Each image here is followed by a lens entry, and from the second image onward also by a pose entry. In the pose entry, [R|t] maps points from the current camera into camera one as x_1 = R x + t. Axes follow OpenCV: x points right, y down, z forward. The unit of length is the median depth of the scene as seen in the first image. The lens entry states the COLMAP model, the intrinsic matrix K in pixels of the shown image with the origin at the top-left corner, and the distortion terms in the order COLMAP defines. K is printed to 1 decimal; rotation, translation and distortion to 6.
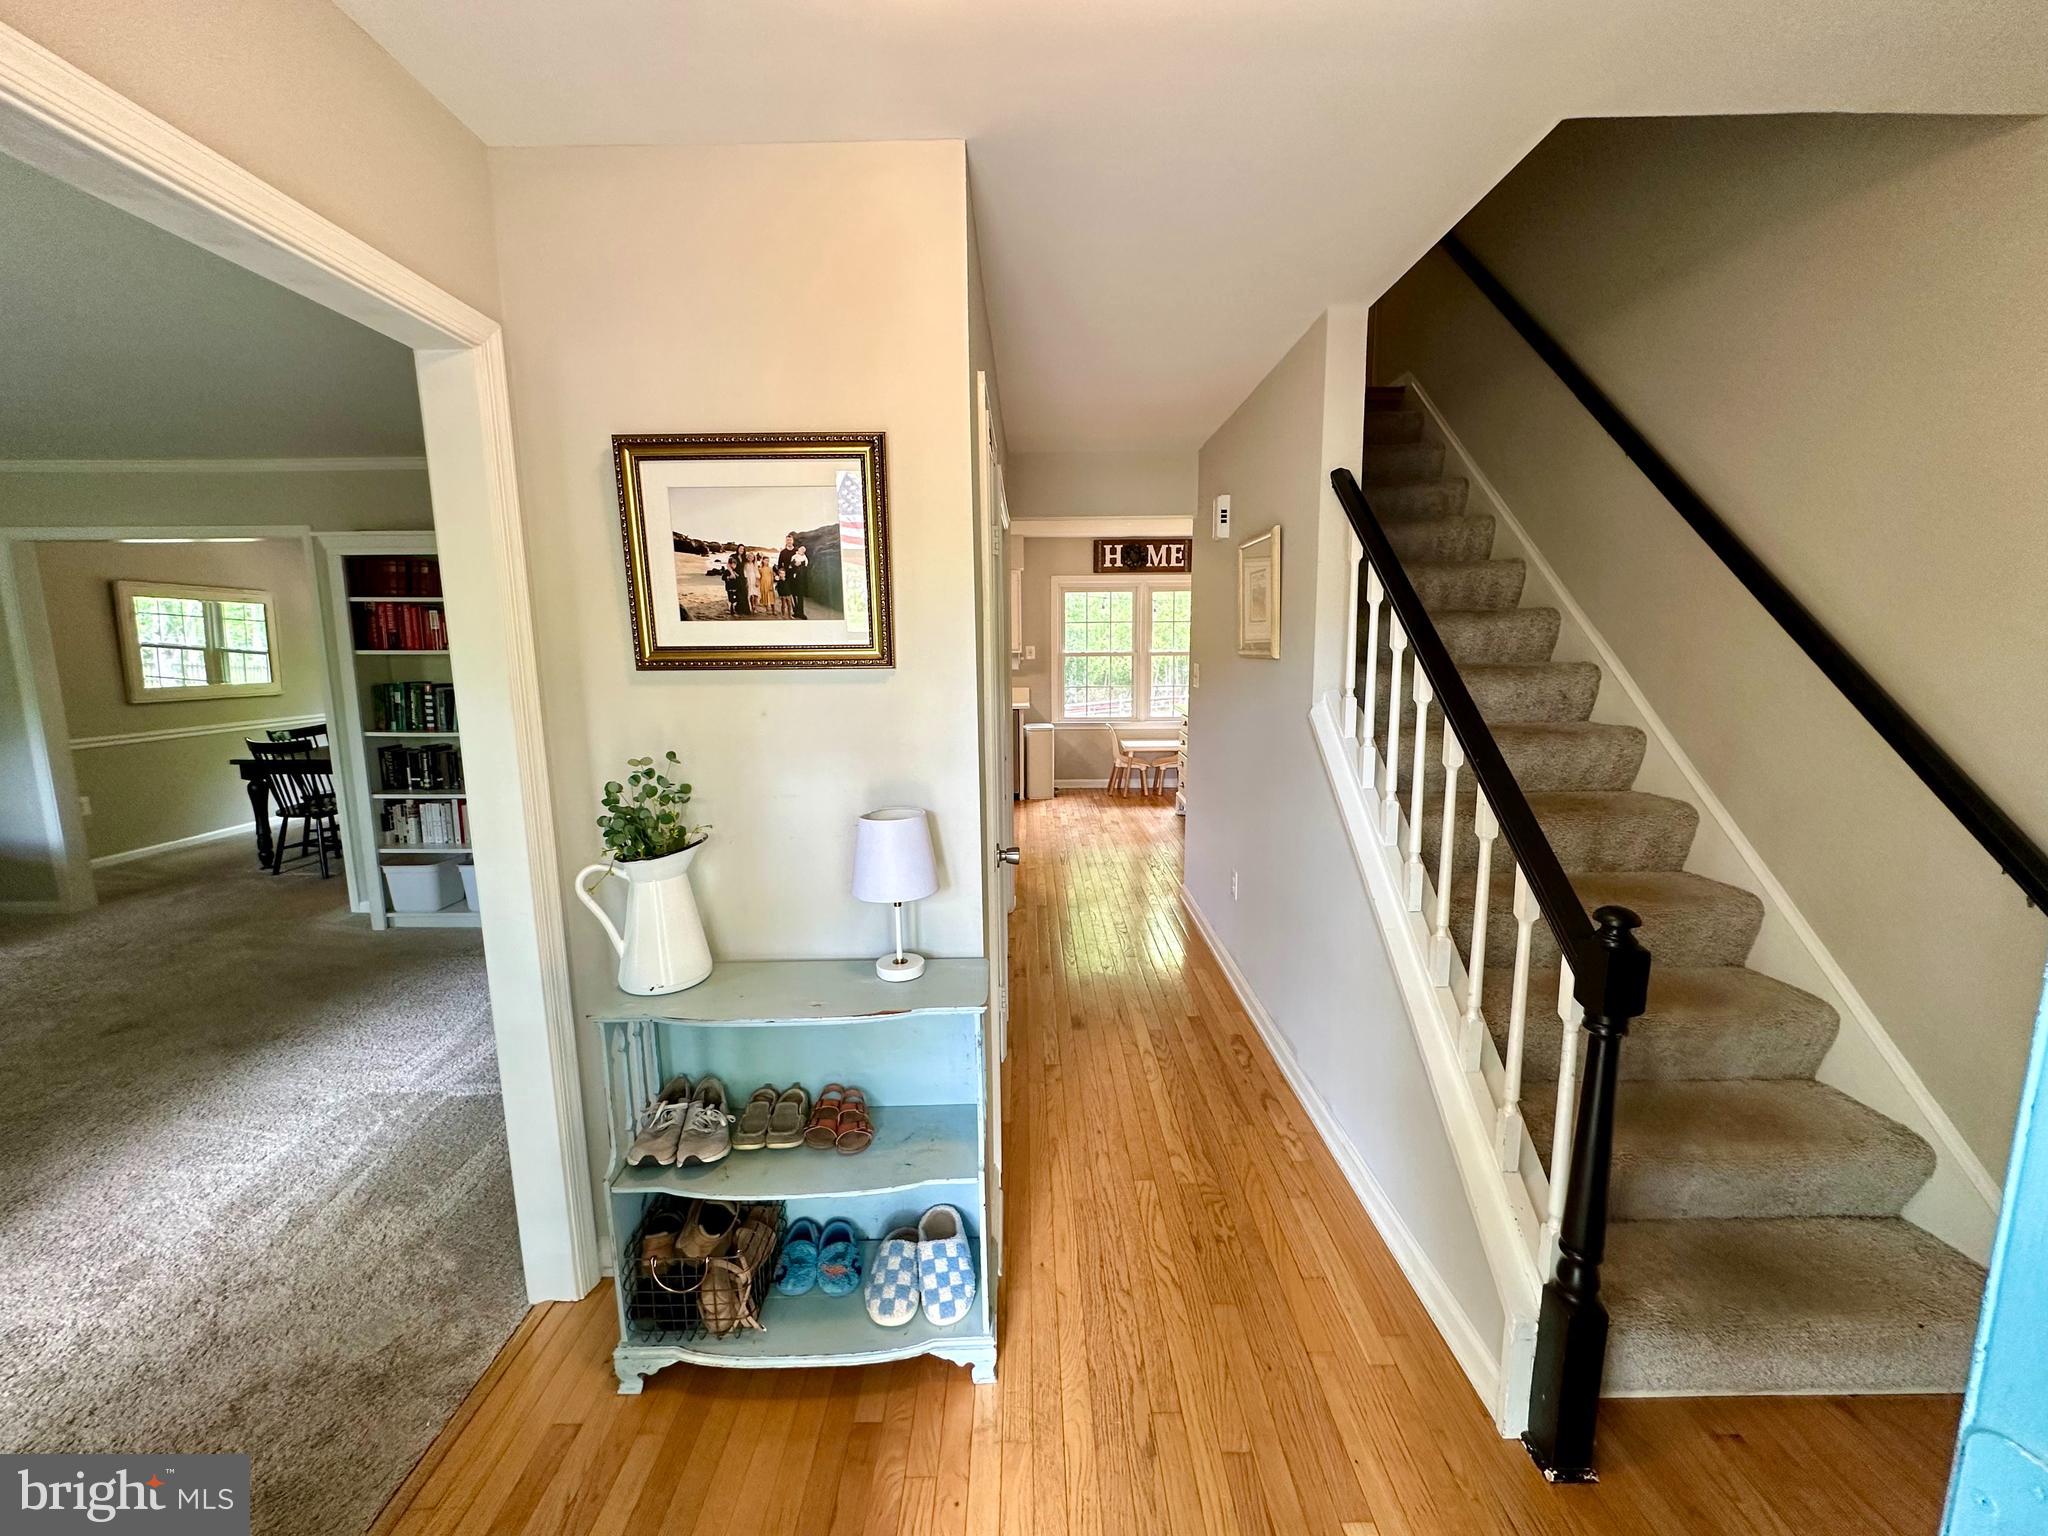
lens RADIAL K [[823.3, 0, 1021.5], [0, 823.3, 760.1], [0, 0, 1]] dist [0.000221, 0.000673]
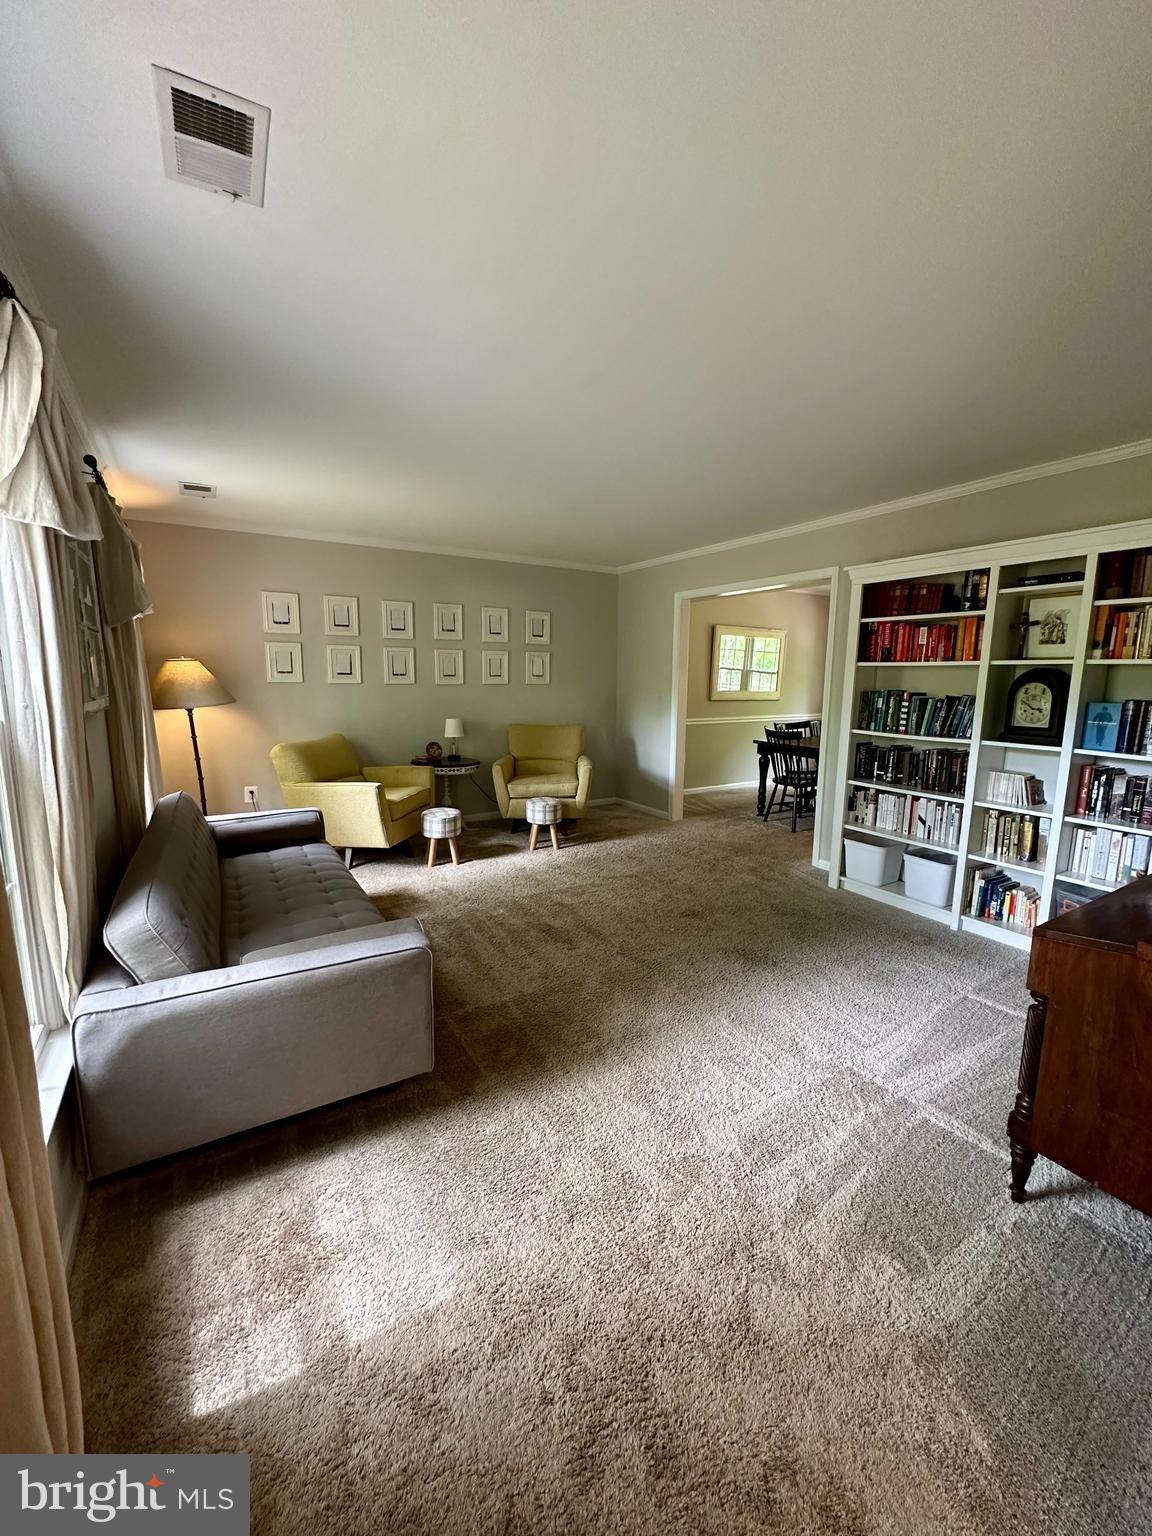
lens RADIAL K [[617.5, 0, 575.5], [0, 617.5, 767.8], [0, 0, 1]] dist [0.000221, 0.000673]
pose [[0.527414, 0.139014, -0.838158, -0.227815], [-0.133187, 0.987854, 0.080033, 0.003979], [0.839104, 0.069421, 0.539523, 0.156063]]
